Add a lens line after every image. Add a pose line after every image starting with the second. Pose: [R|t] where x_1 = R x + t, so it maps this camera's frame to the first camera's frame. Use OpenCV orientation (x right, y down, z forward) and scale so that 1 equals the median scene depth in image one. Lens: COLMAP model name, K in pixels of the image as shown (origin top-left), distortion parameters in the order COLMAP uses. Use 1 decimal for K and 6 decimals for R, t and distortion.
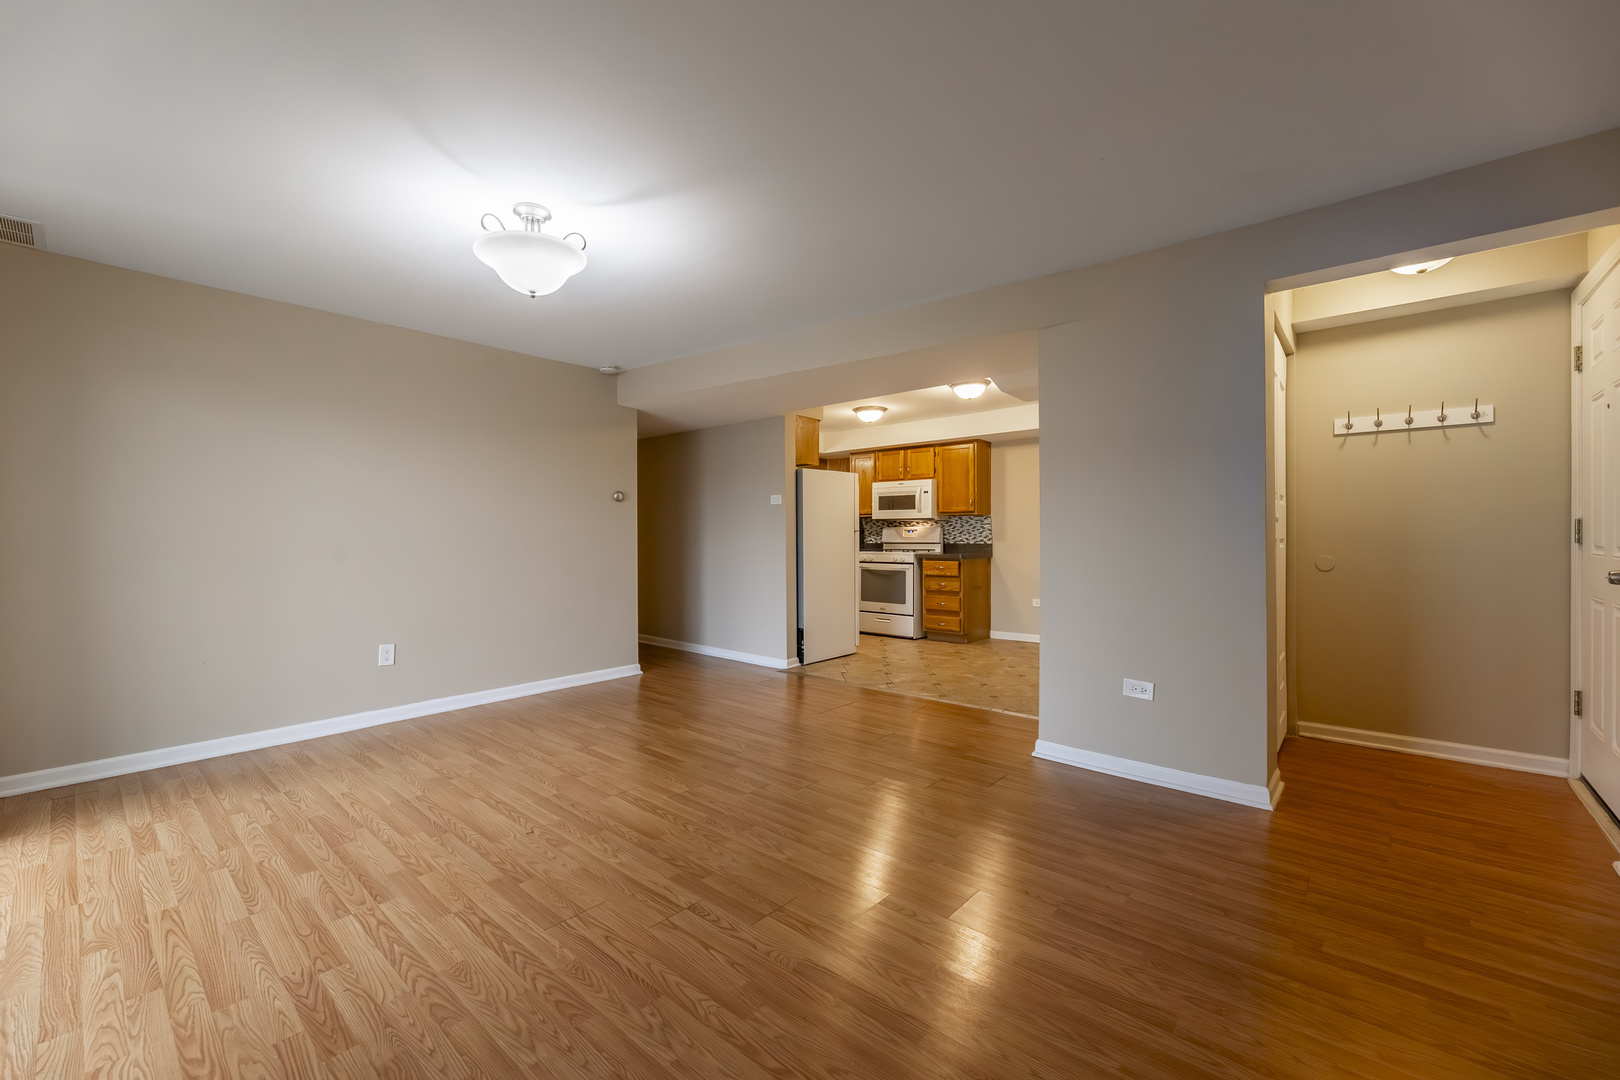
lens RADIAL K [[650.4, 0, 804.2], [0, 650.4, 538.9], [0, 0, 1]] dist [-0.000776, 0.000177]
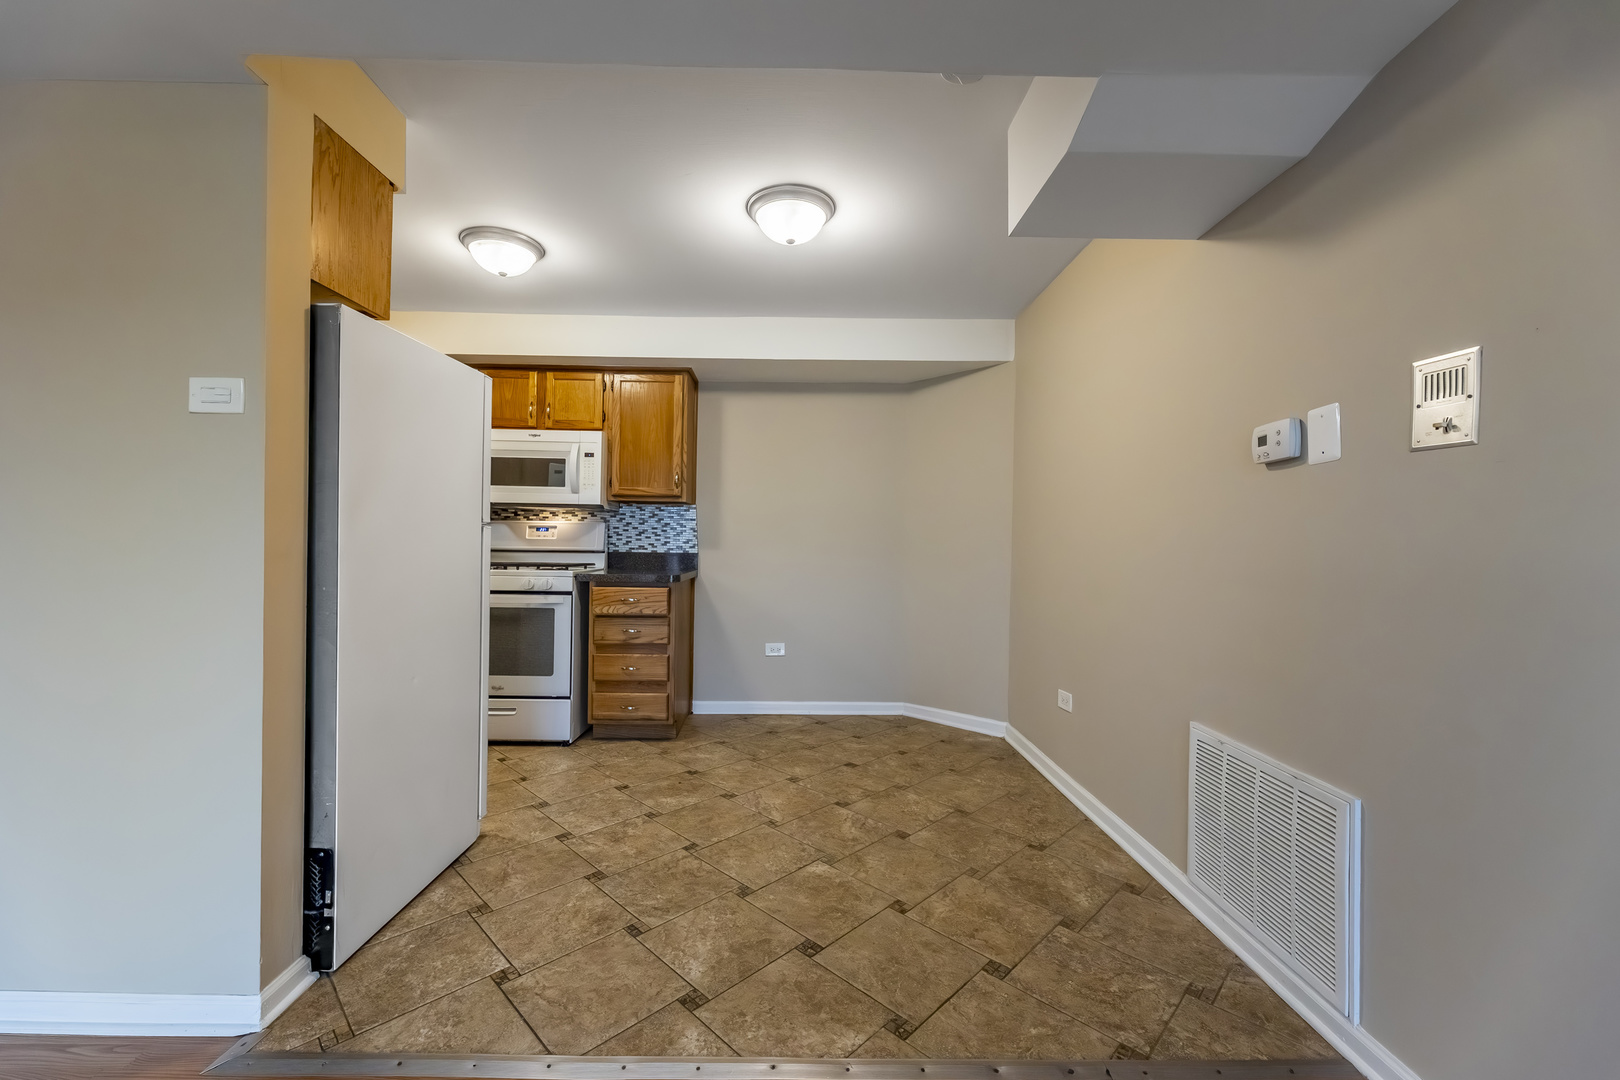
lens RADIAL K [[650.4, 0, 797.4], [0, 650.4, 540.6], [0, 0, 1]] dist [-0.000776, 0.000177]
pose [[0.757430, 0.013894, 0.652768, -0.027610], [-0.011148, 0.999903, -0.008347, -0.000196], [-0.652821, -0.000955, 0.757512, 0.498287]]
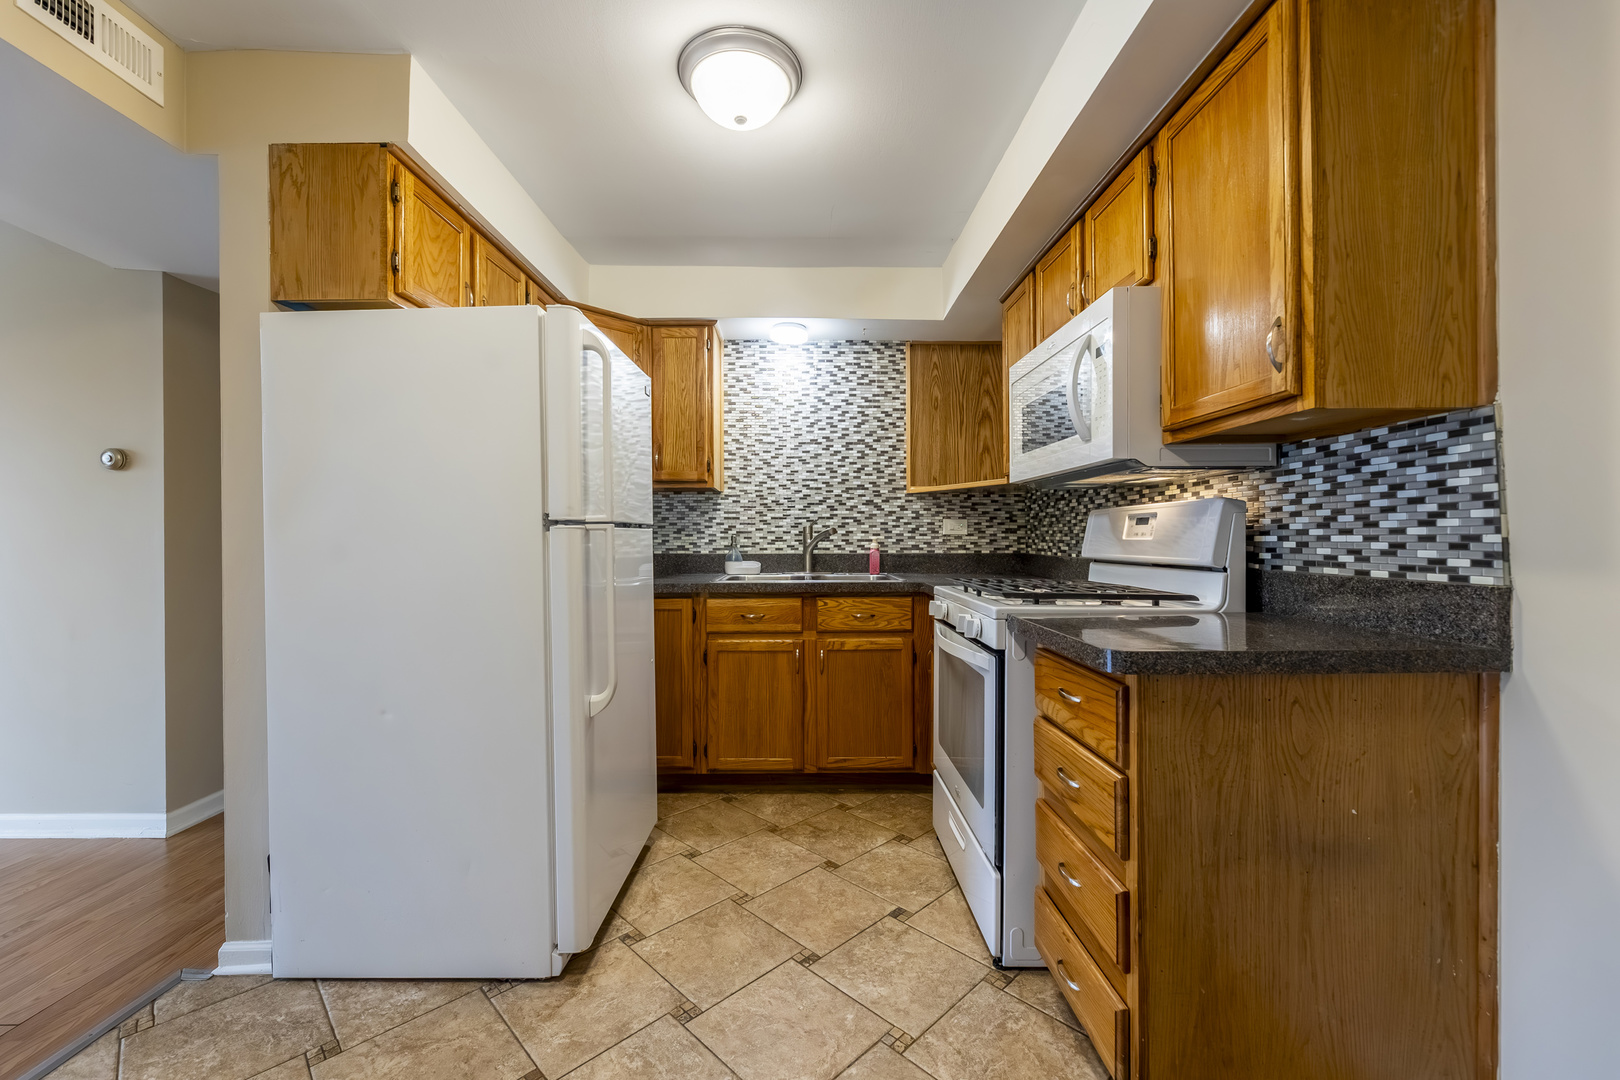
lens RADIAL K [[650.4, 0, 802.6], [0, 650.4, 538.9], [0, 0, 1]] dist [-0.000776, 0.000177]
pose [[0.644354, 0.001096, -0.764727, 0.301115], [-0.001438, 0.999999, 0.000221, -0.004100], [0.764726, 0.000957, 0.644355, 0.777102]]
